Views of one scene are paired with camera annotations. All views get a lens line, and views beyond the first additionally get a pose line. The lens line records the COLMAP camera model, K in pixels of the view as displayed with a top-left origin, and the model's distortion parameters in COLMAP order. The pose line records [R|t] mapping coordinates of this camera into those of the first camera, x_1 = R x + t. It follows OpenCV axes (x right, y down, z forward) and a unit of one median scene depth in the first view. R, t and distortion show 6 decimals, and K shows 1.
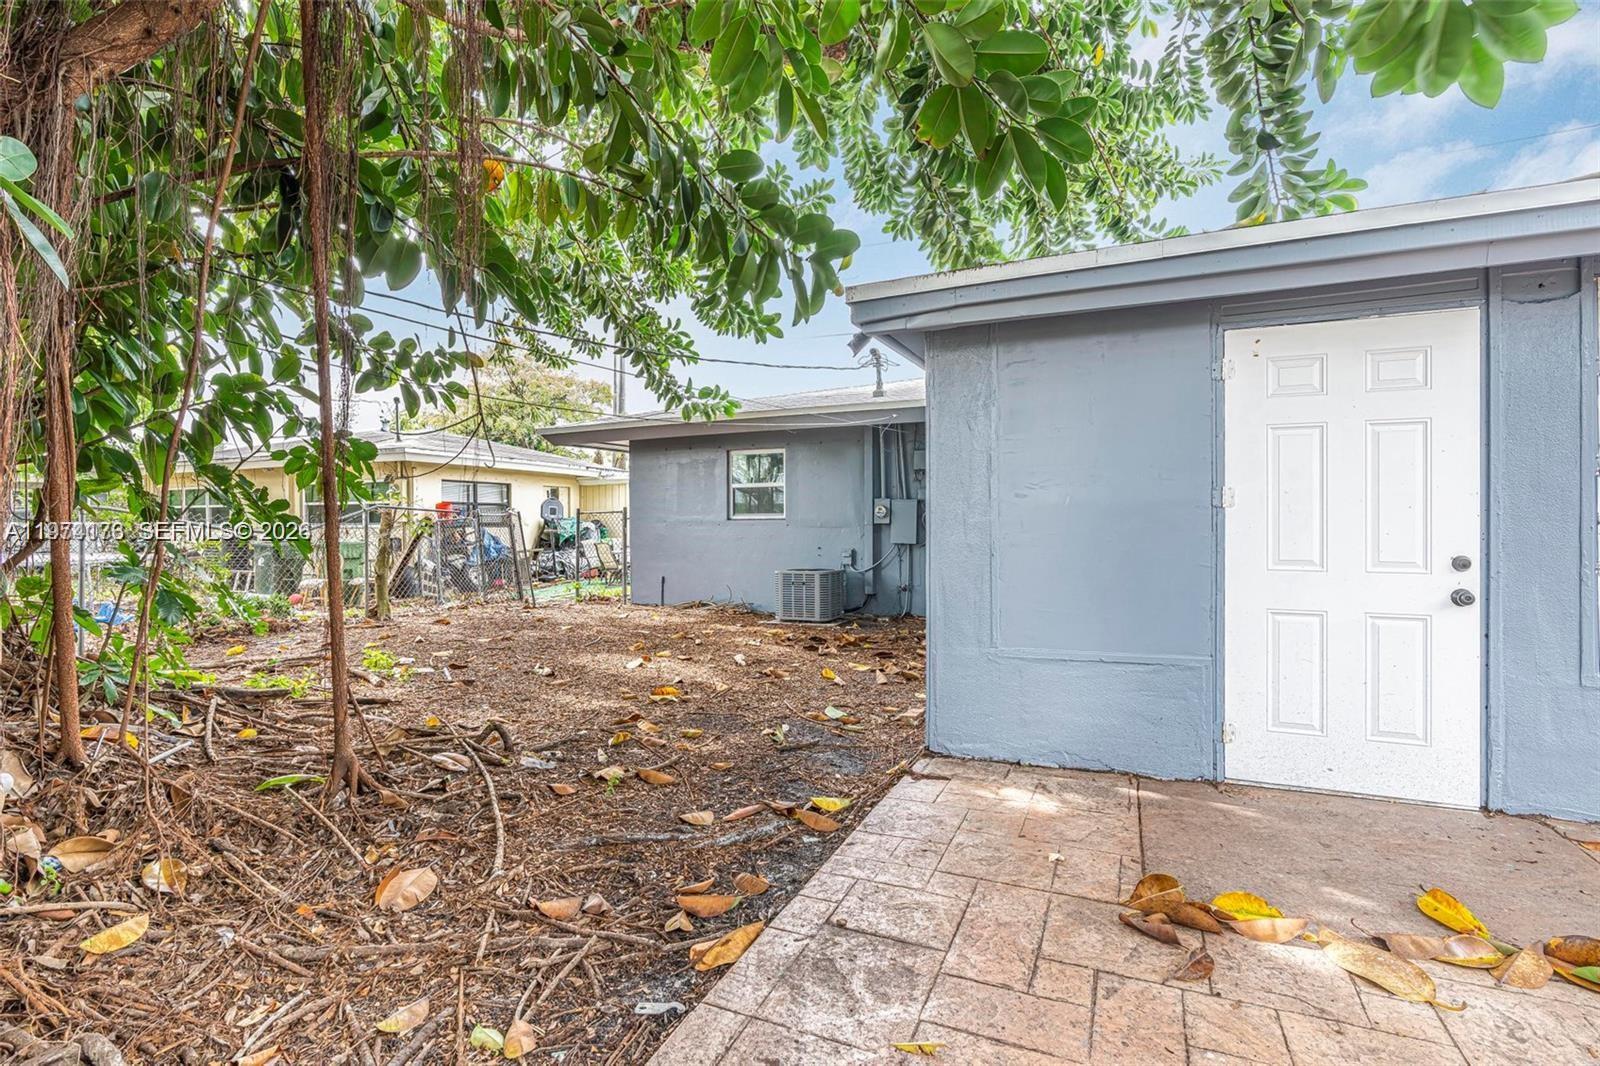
lens RADIAL K [[729.9, 0, 798.7], [0, 729.9, 521.5], [0, 0, 1]] dist [-0.005205, -0.000579]
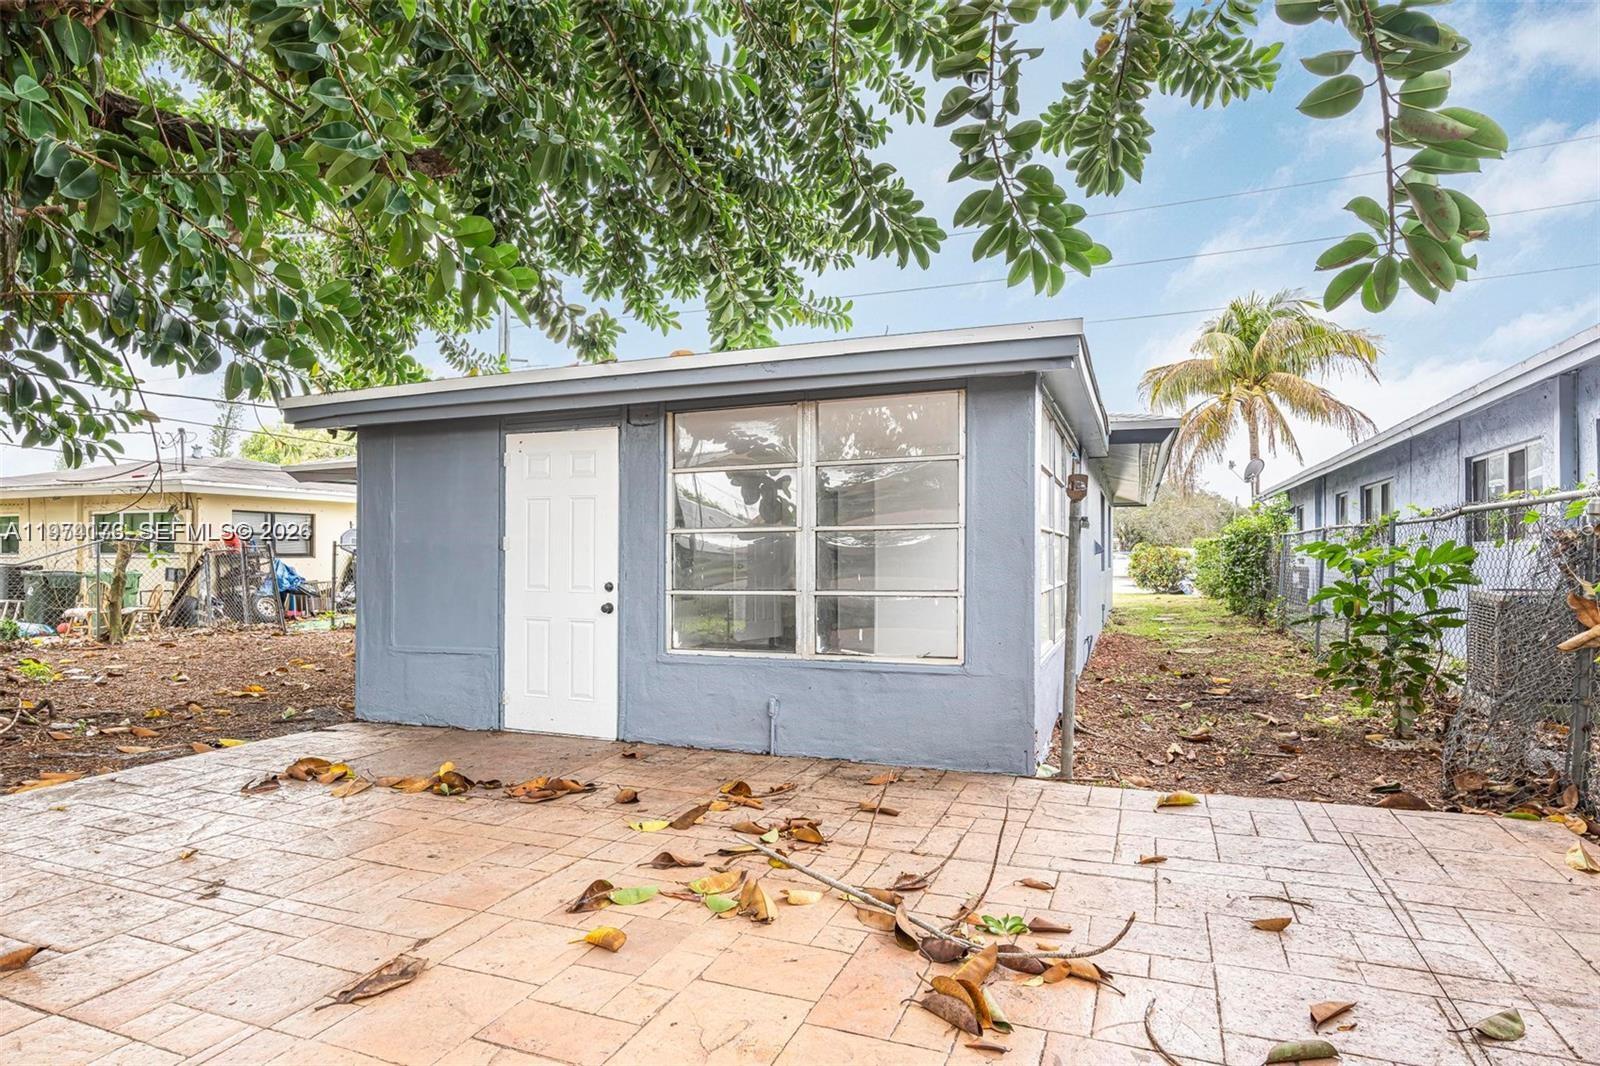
lens RADIAL K [[860.9, 0, 800.2], [0, 860.9, 548.5], [0, 0, 1]] dist [0.000909, 0.000176]
pose [[0.999938, 0.004754, 0.010076, 0.436090], [-0.004715, 0.999981, -0.003895, -0.006537], [-0.010094, 0.003847, 0.999942, -0.293757]]
